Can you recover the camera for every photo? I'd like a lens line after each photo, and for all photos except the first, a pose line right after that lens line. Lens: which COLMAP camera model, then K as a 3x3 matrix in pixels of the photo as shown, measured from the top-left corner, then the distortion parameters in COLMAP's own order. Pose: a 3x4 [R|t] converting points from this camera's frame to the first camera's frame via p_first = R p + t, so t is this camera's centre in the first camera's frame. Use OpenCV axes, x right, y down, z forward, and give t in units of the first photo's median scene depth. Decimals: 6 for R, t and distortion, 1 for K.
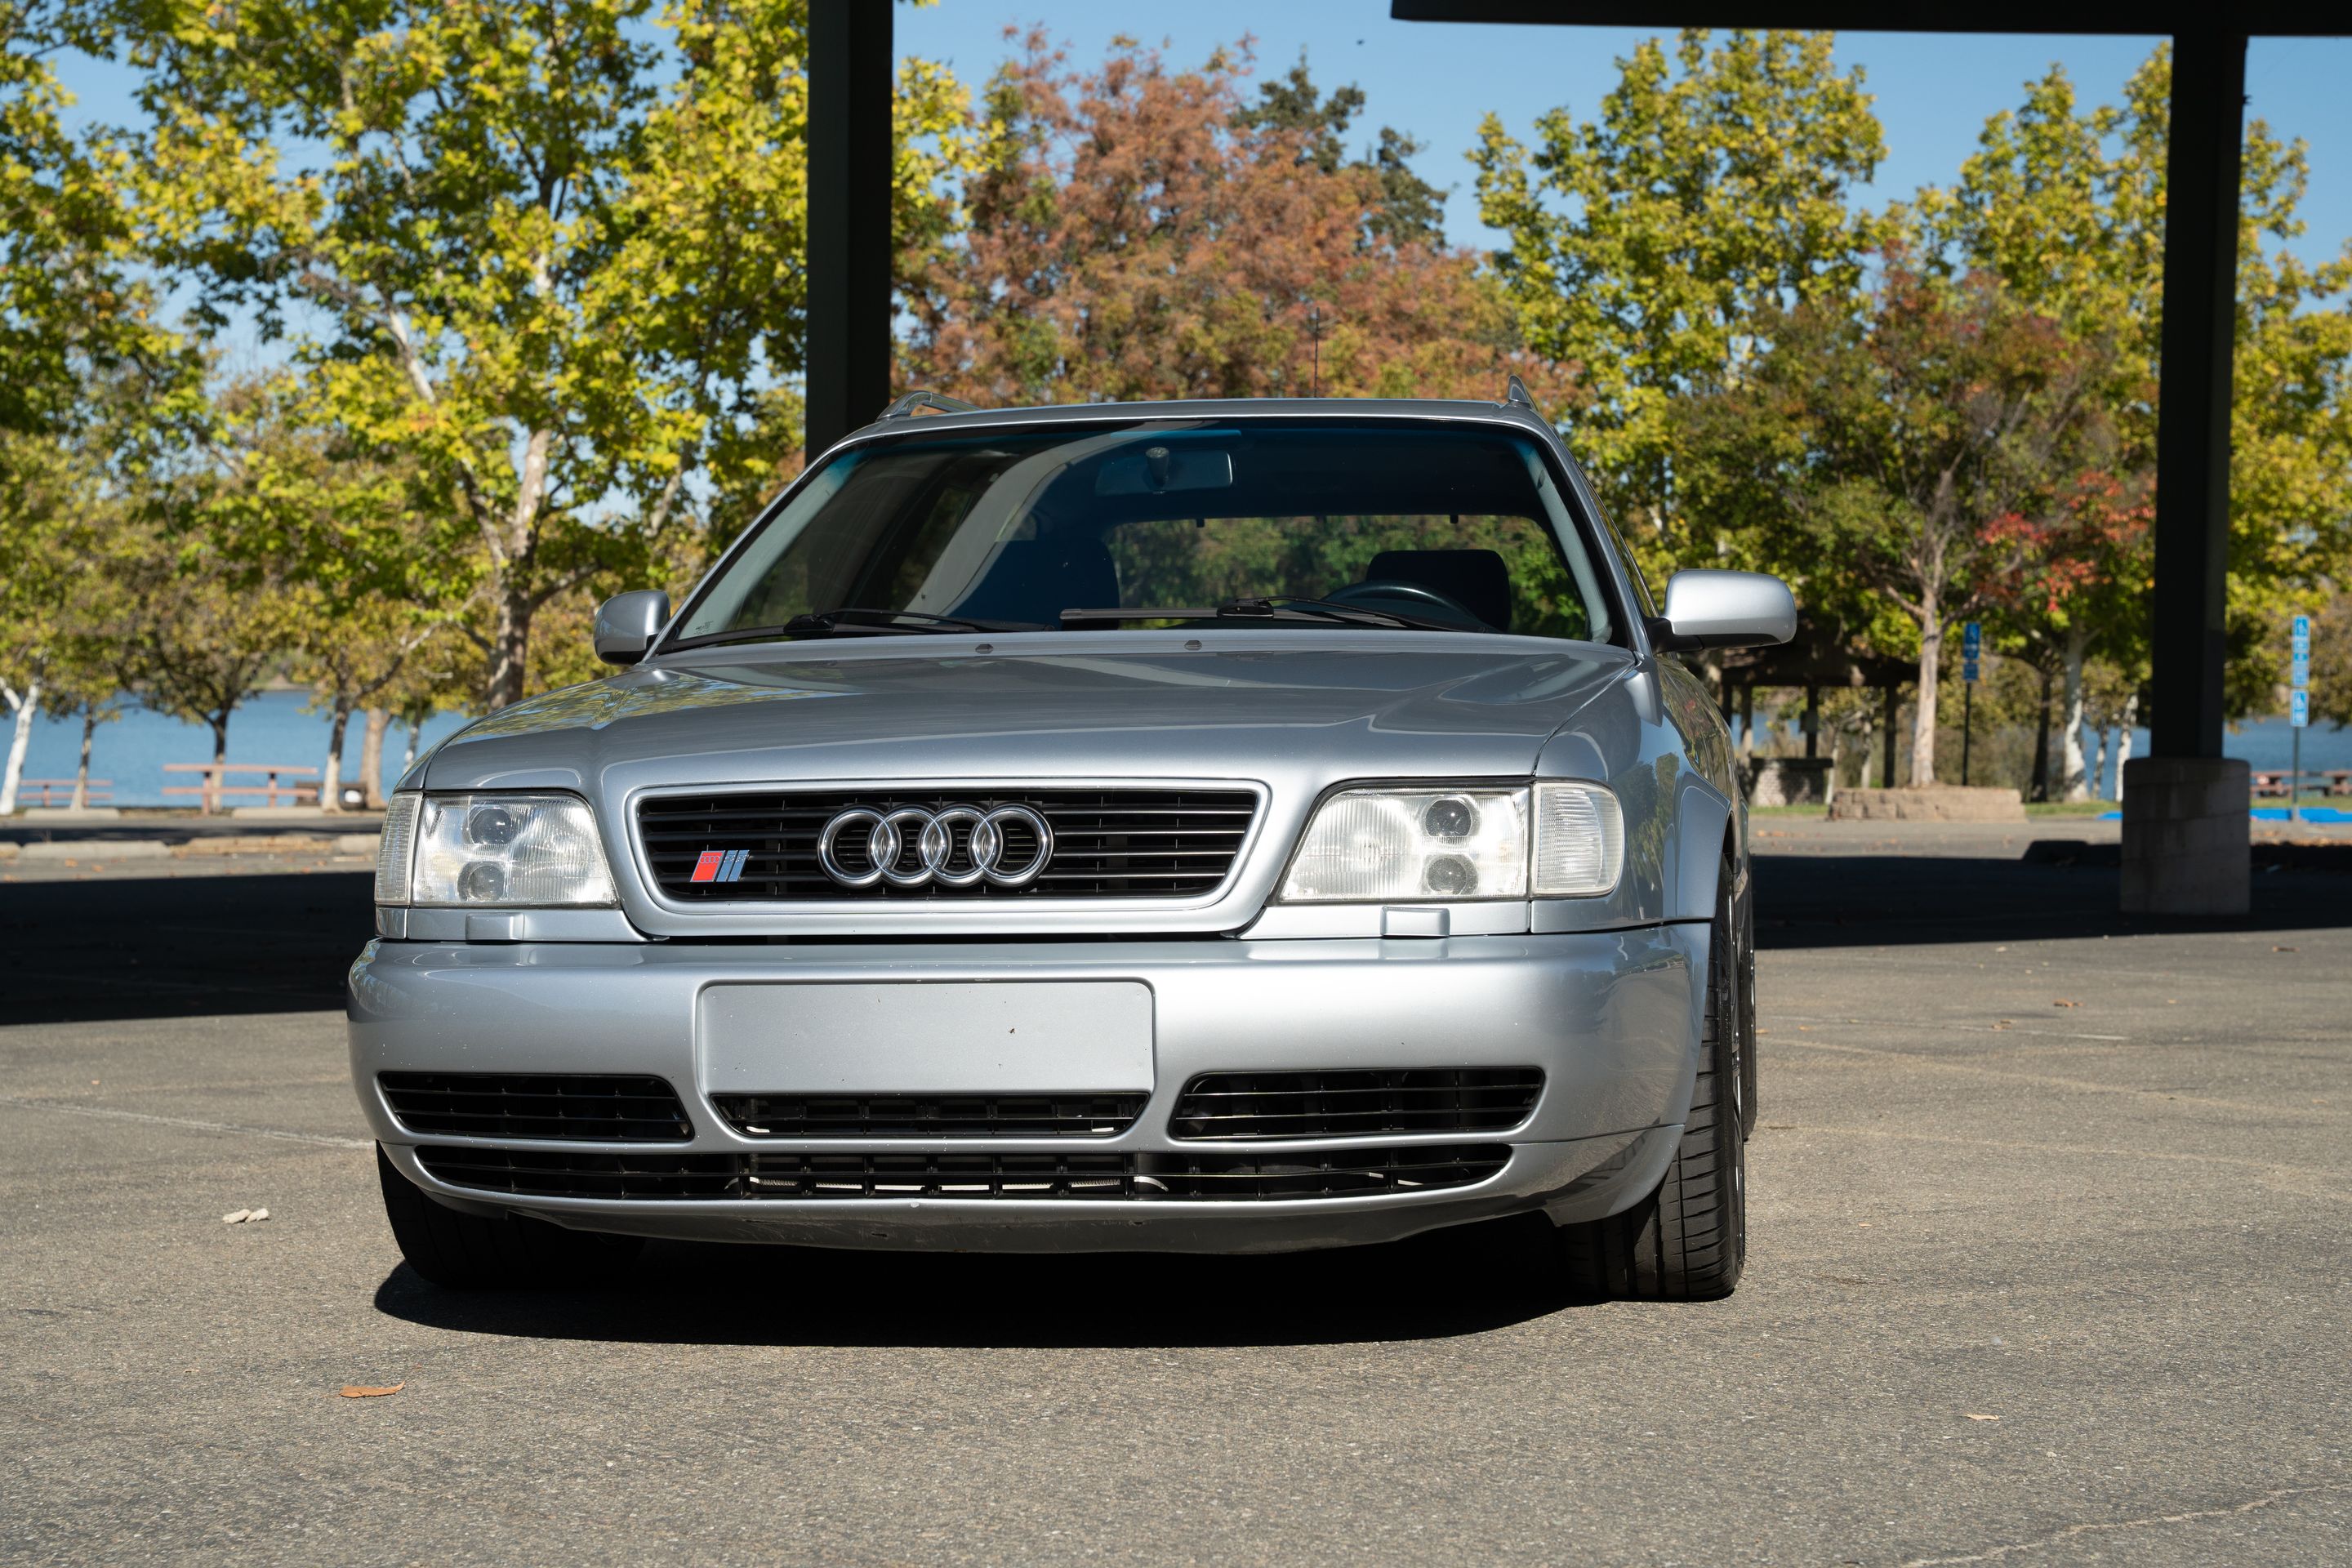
lens RADIAL K [[4197.9, 0, 1189.3], [0, 4197.9, 781.6], [0, 0, 1]] dist [0.205642, 0.708900]
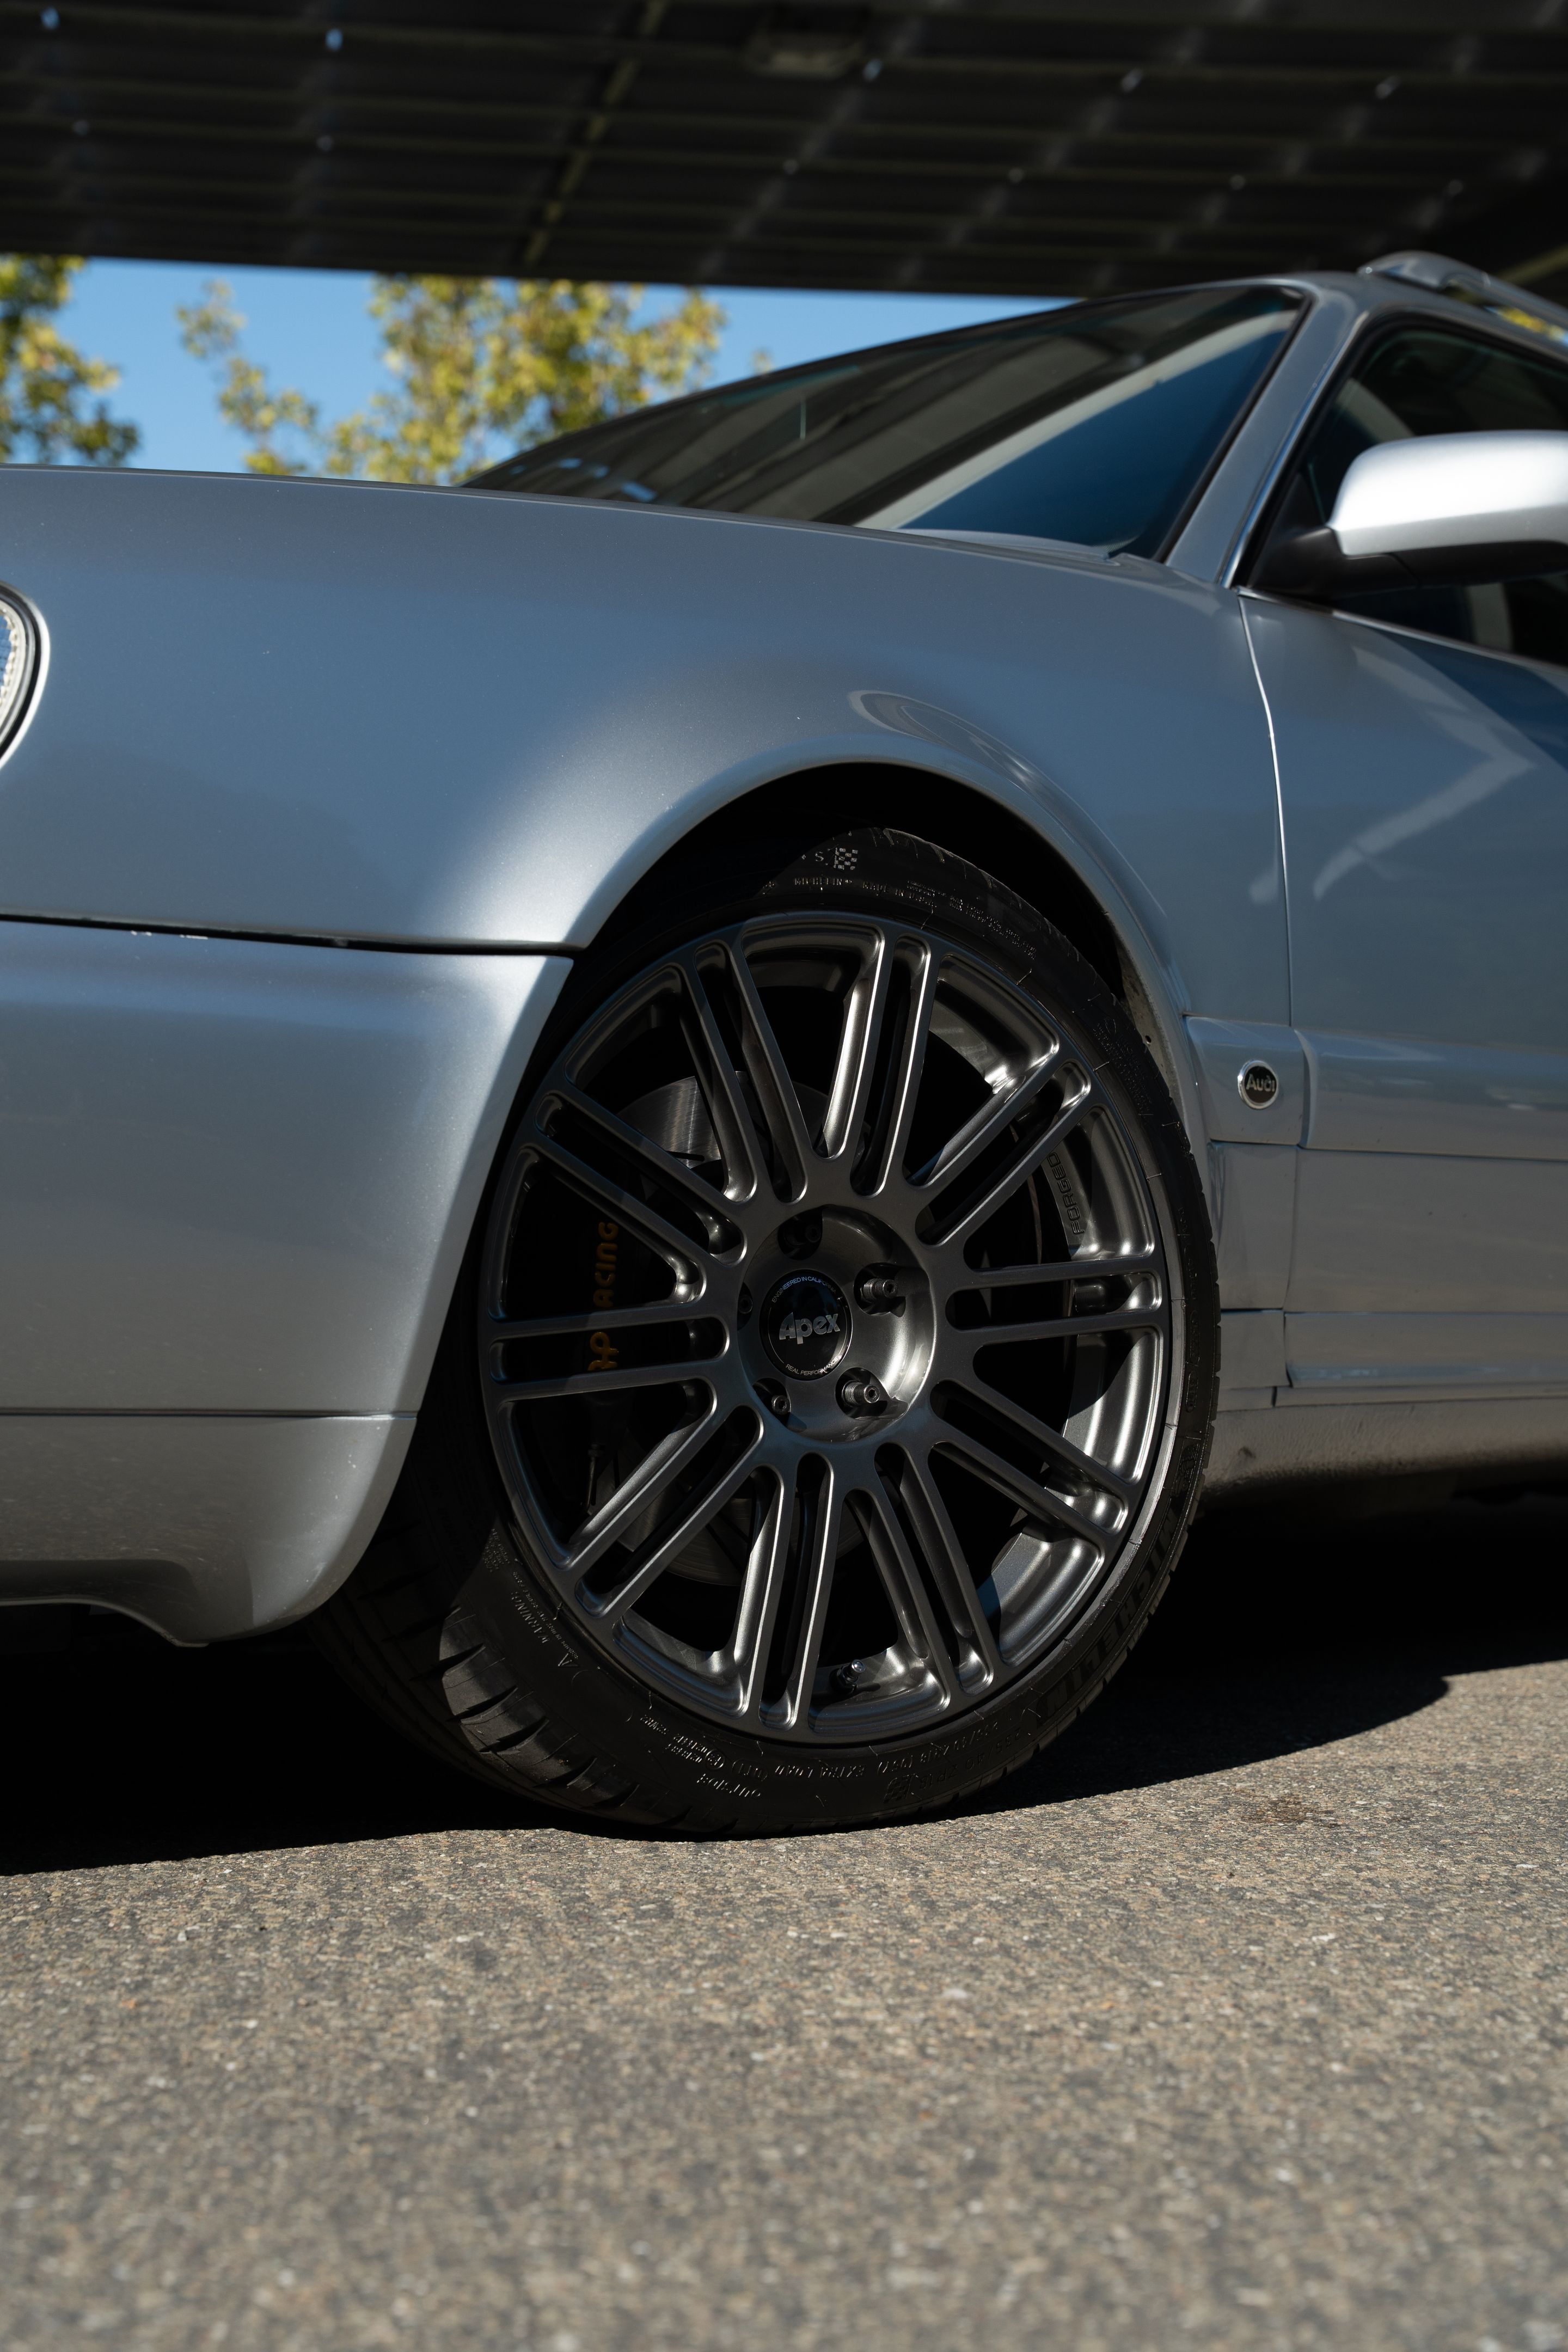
lens RADIAL K [[3383.9, 0, 779.6], [0, 3383.9, 1177.0], [0, 0, 1]] dist [0.090810, 0.083826]
pose [[0.858227, -0.025396, -0.512641, 0.049790], [0.006487, 0.999232, -0.038640, 0.010861], [0.513229, 0.029837, 0.857733, 0.111628]]
